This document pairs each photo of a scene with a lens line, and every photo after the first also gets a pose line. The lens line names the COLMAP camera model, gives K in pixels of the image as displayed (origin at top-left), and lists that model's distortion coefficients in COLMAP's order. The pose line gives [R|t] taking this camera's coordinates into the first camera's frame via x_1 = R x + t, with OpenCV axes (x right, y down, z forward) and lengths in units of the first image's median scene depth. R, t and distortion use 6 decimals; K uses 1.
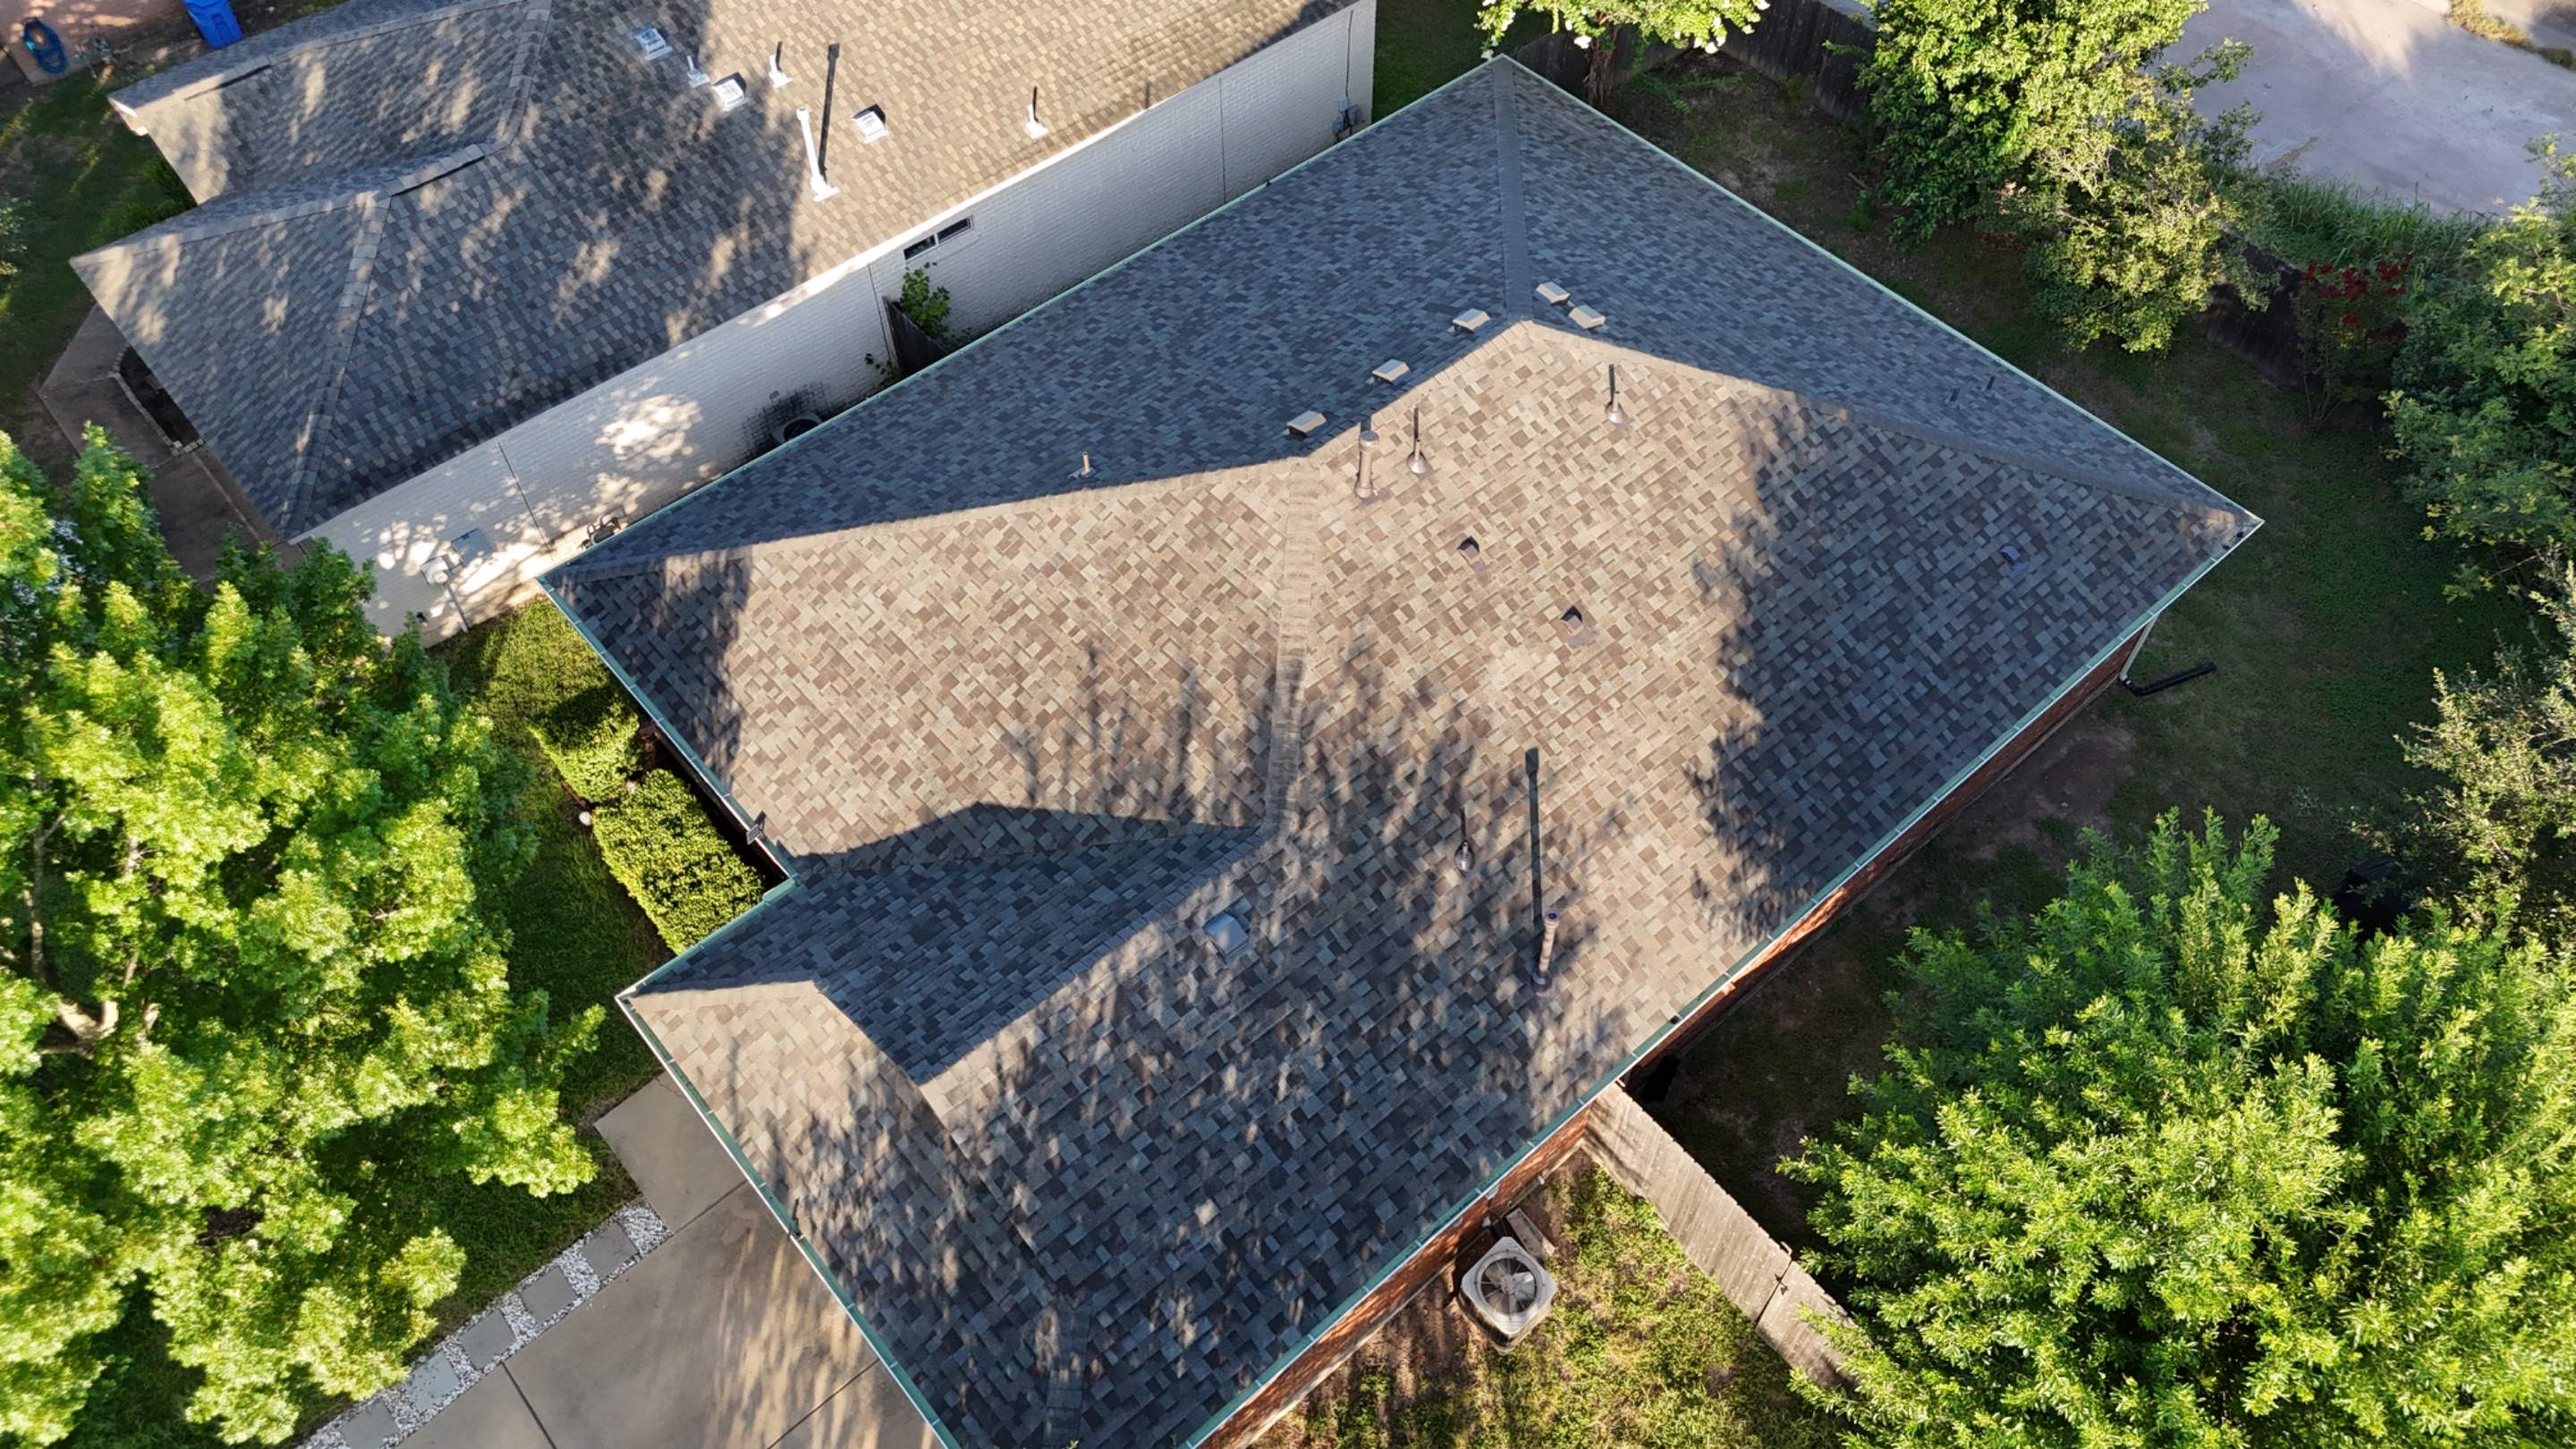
lens RADIAL K [[1889.5, 0, 1297.0], [0, 1889.5, 724.0], [0, 0, 1]] dist [0.115614, -0.222612]
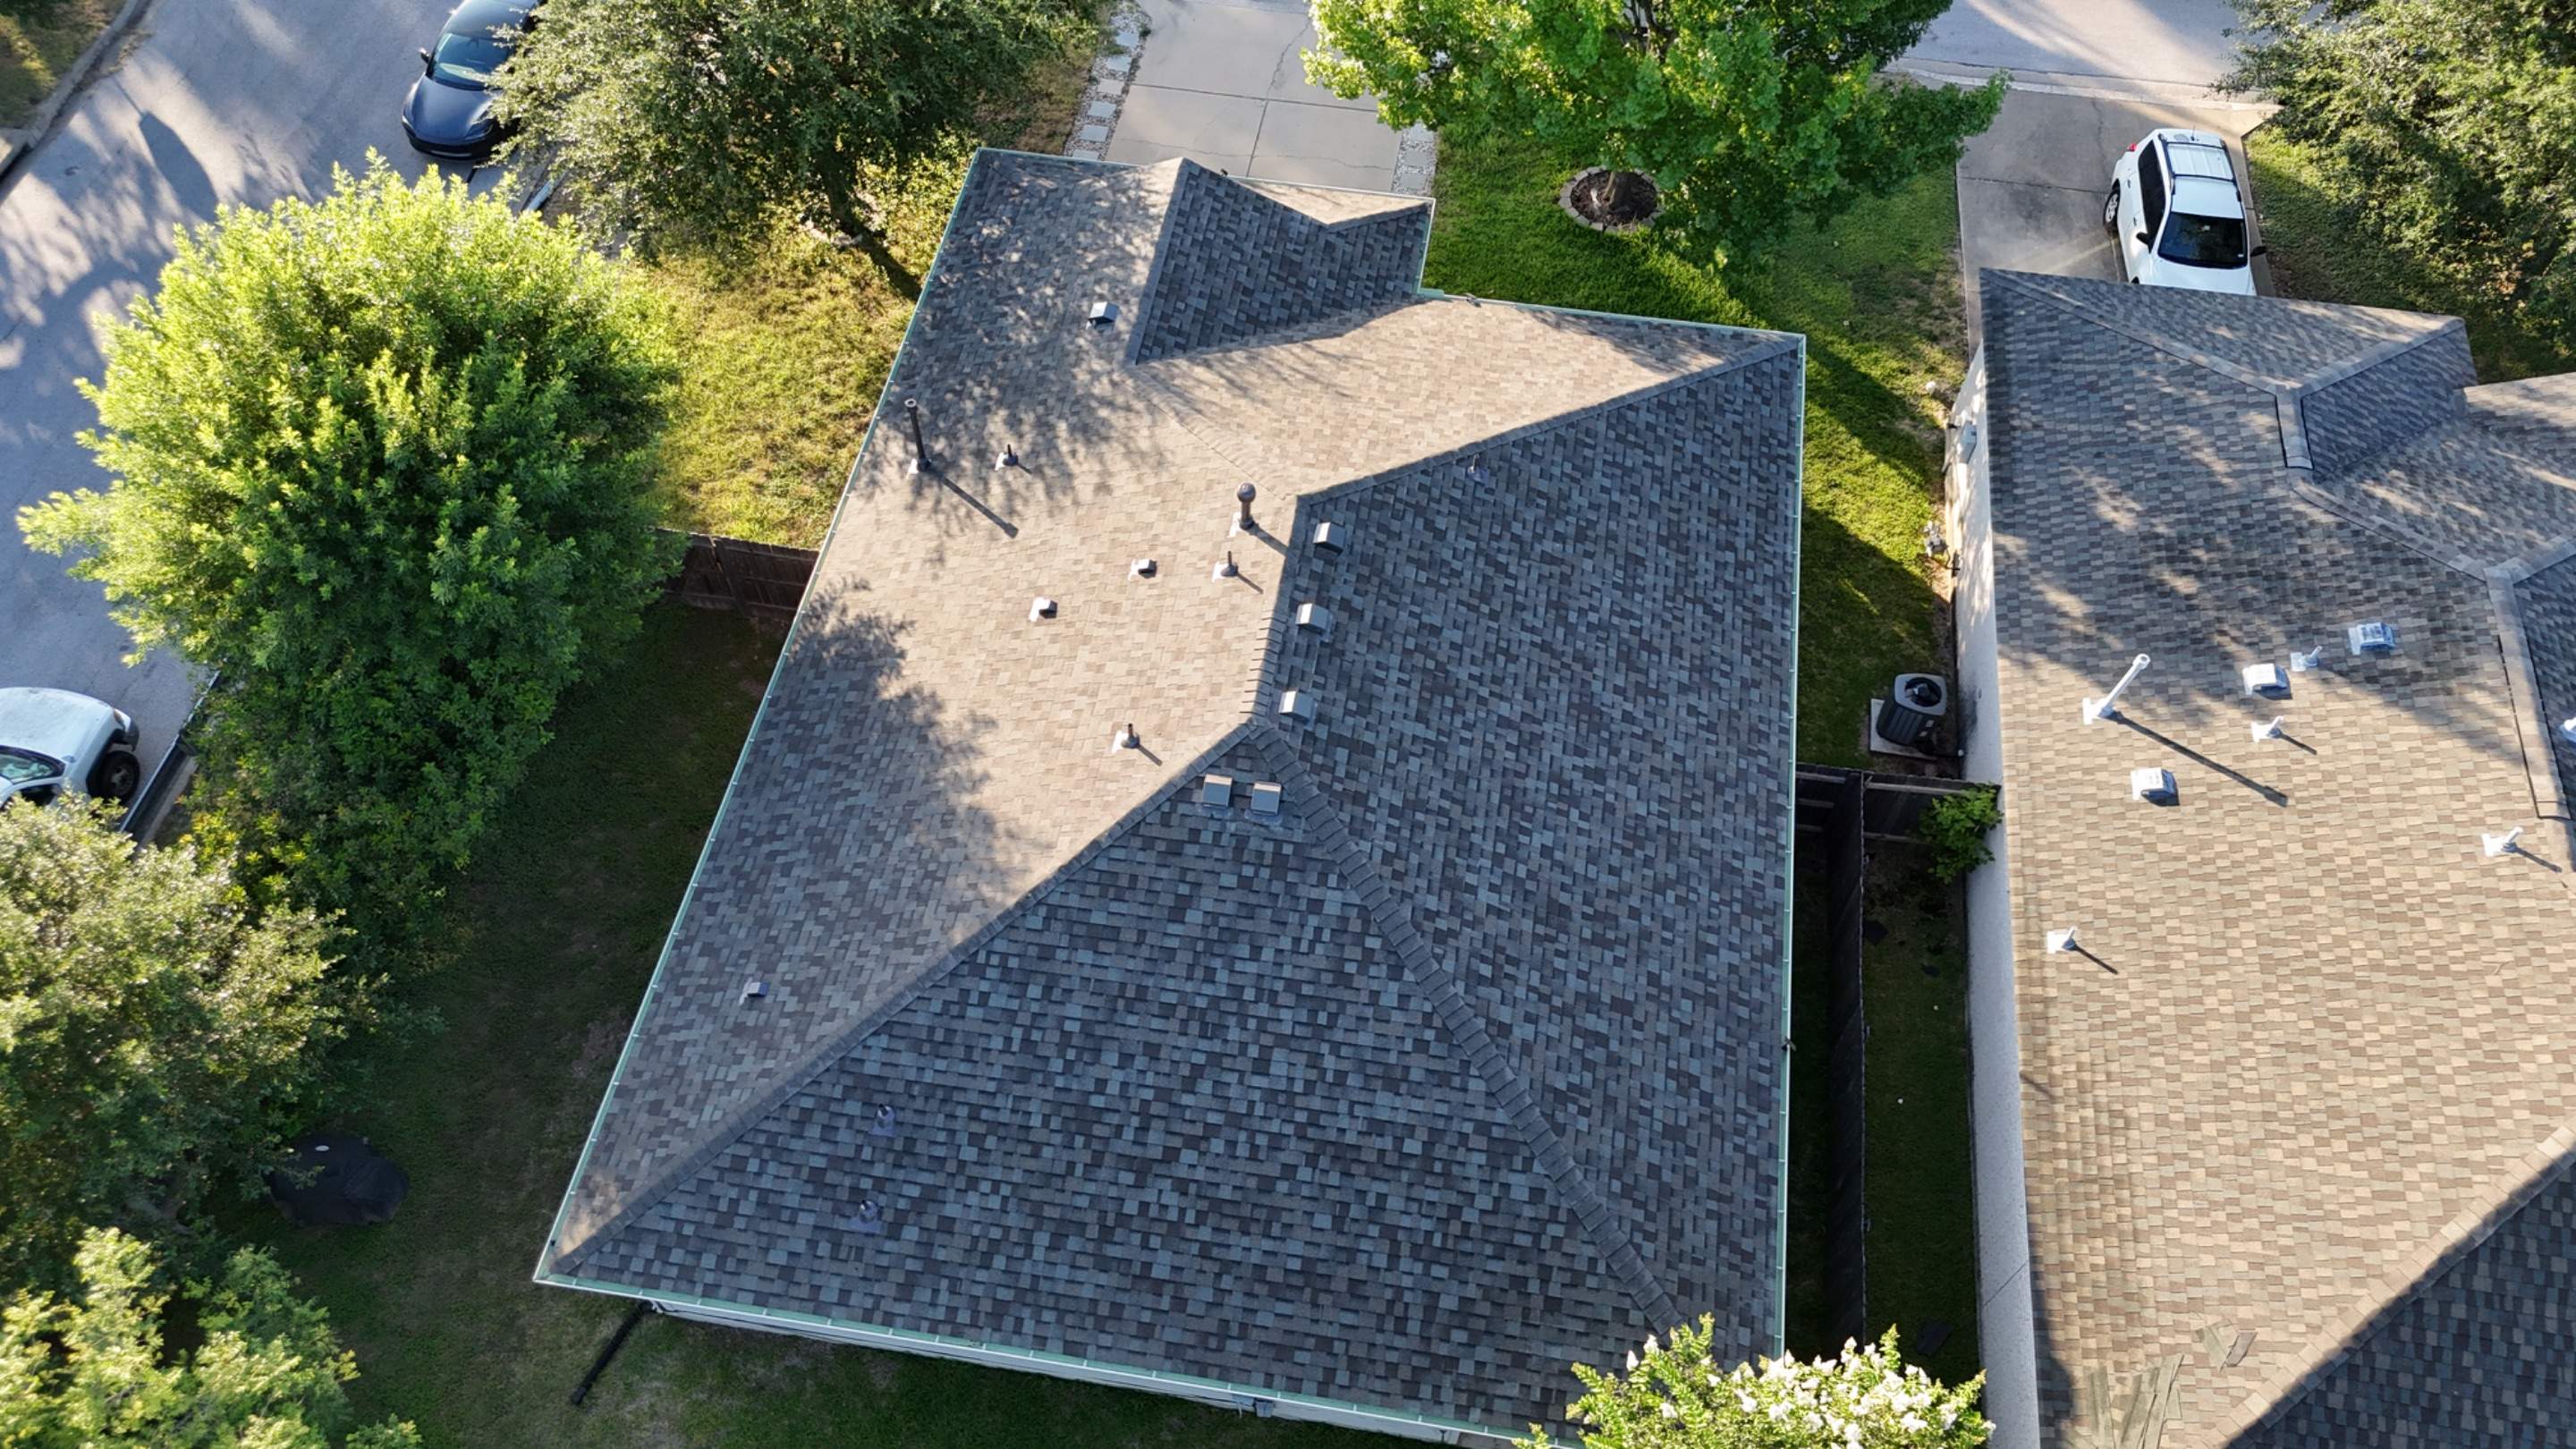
lens RADIAL K [[1903.4, 0, 1297.4], [0, 1903.4, 722.3], [0, 0, 1]] dist [0.085300, -0.095191]
pose [[-0.768898, 0.527928, -0.360677, 0.456491], [-0.512465, -0.171539, 0.841400, -1.055087], [0.382329, 0.831785, 0.402441, 0.621797]]
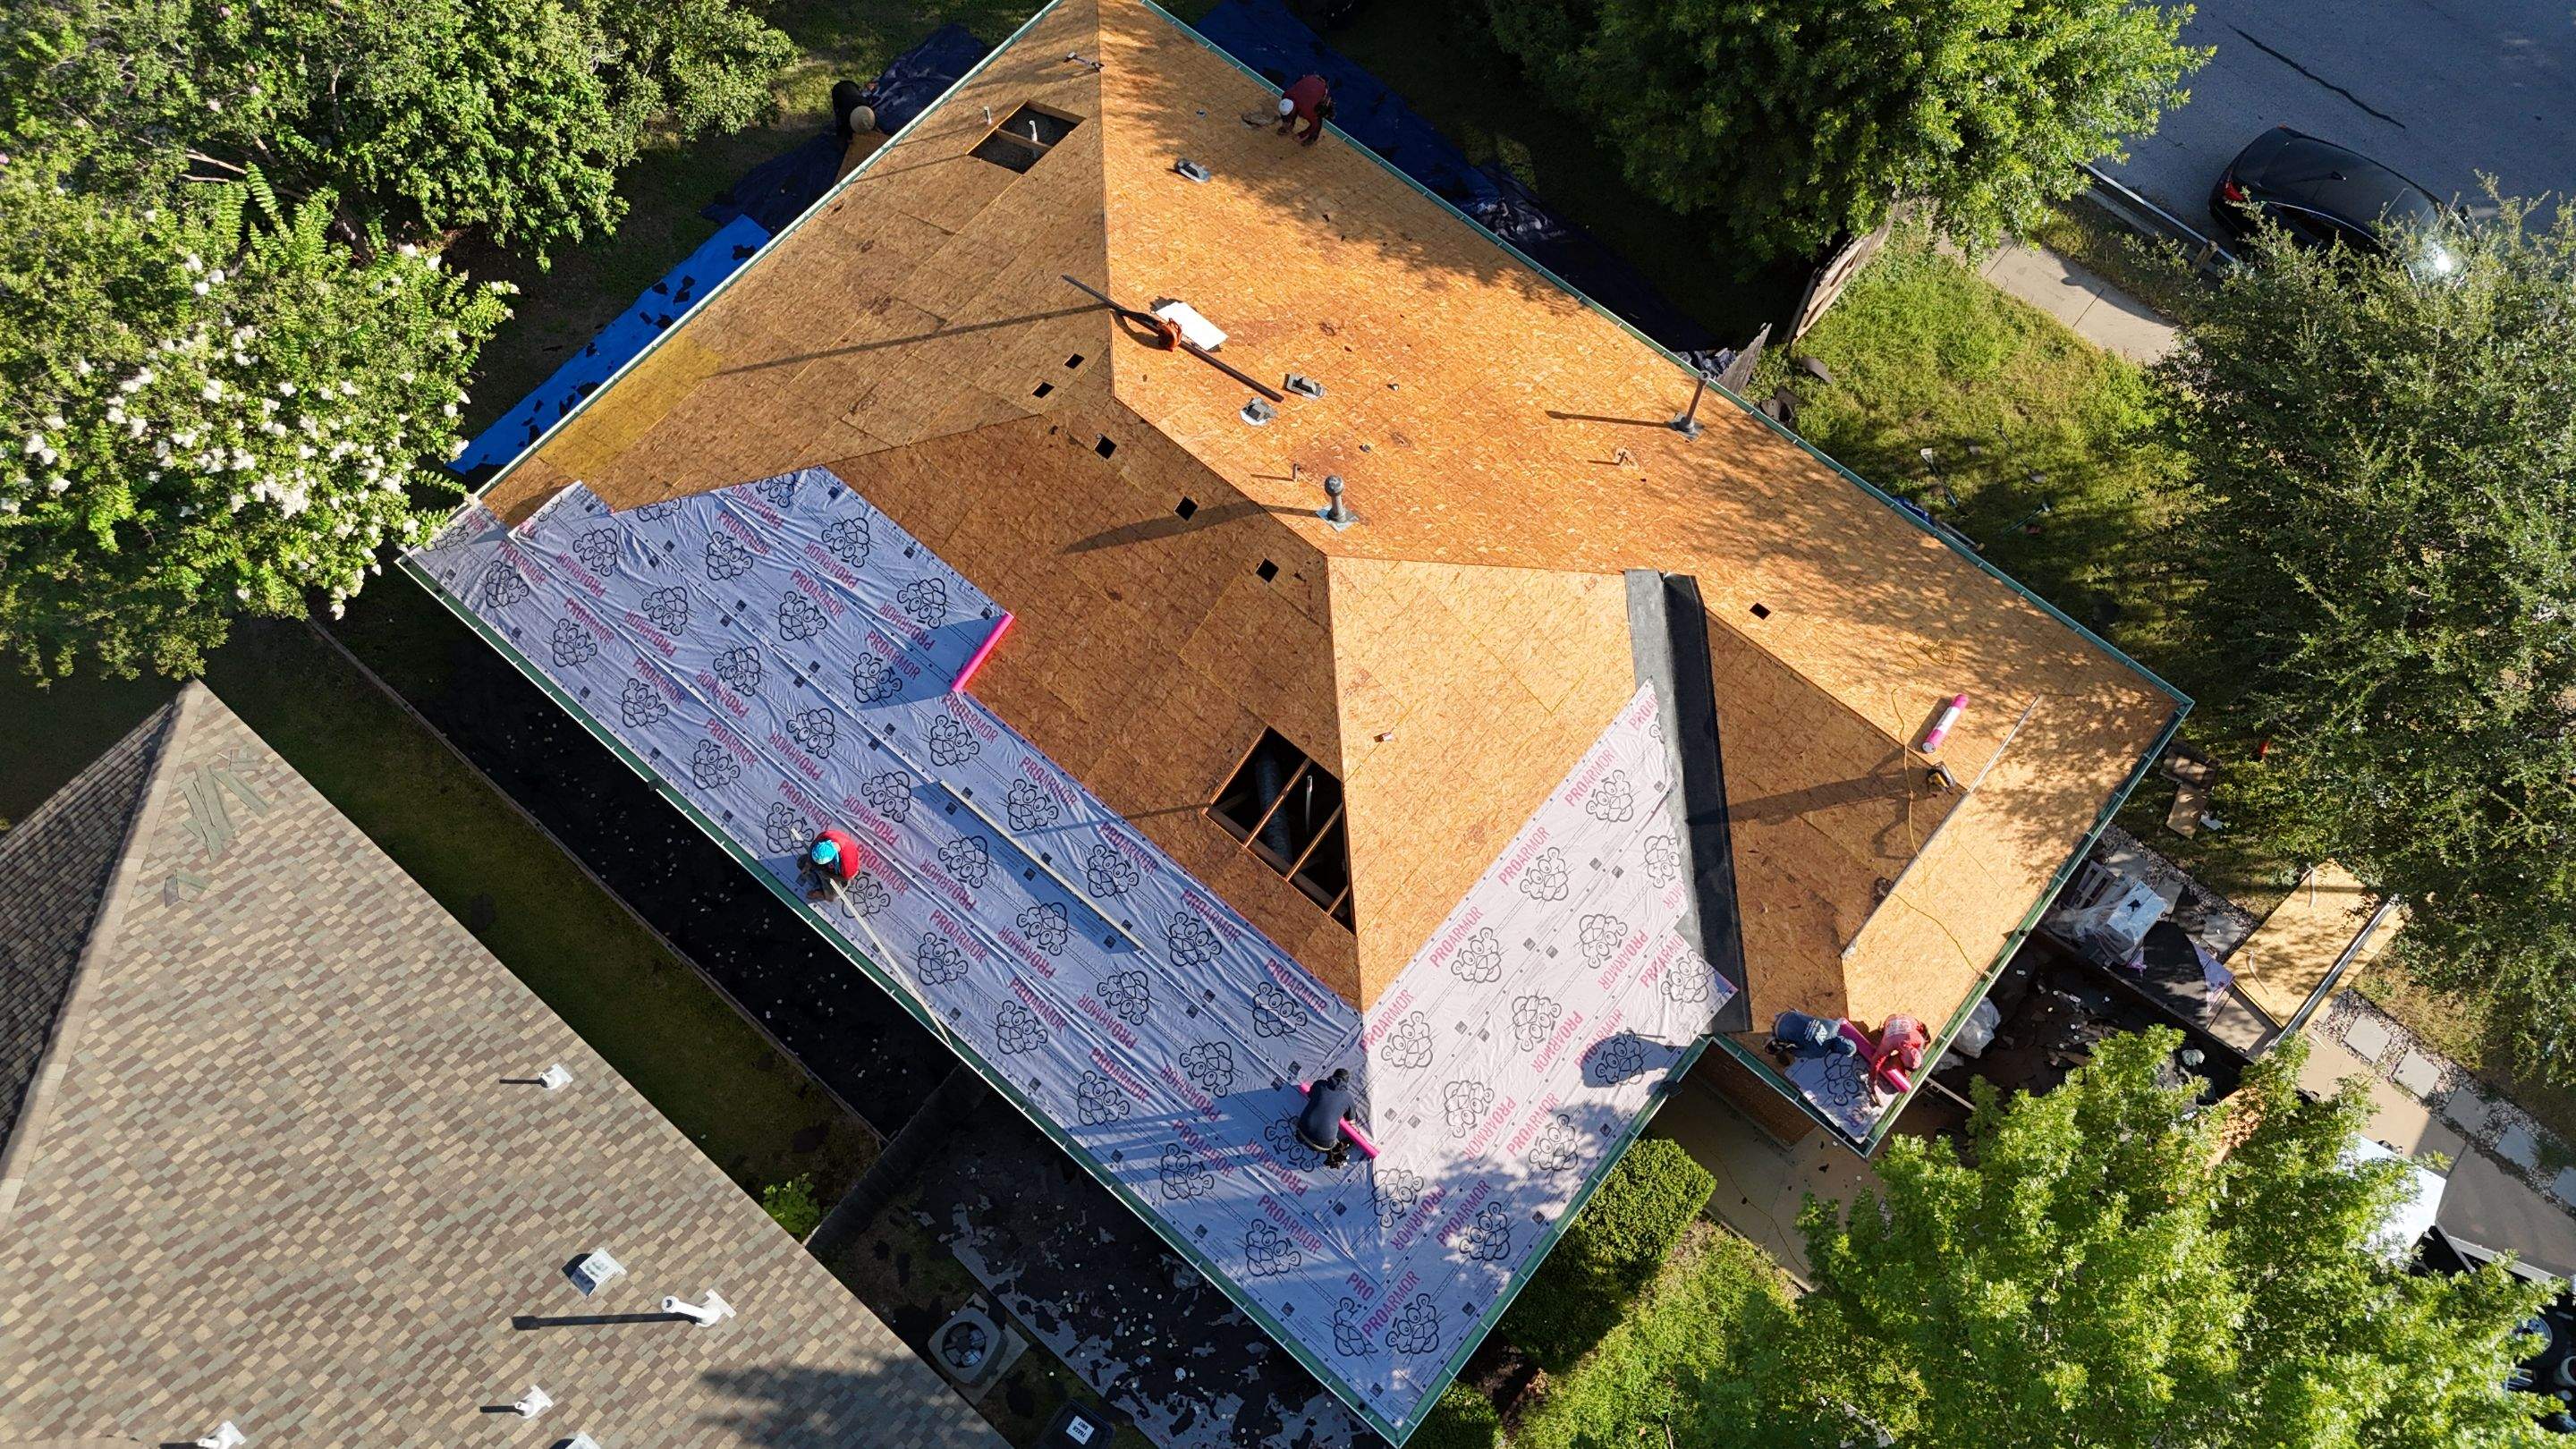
lens RADIAL K [[1903.4, 0, 1297.4], [0, 1903.4, 722.3], [0, 0, 1]] dist [0.085300, -0.095191]
pose [[-0.155155, -0.904206, 0.397919, -0.468767], [0.782606, 0.133310, 0.608076, -0.737696], [-0.602872, 0.405760, 0.686953, 0.307068]]
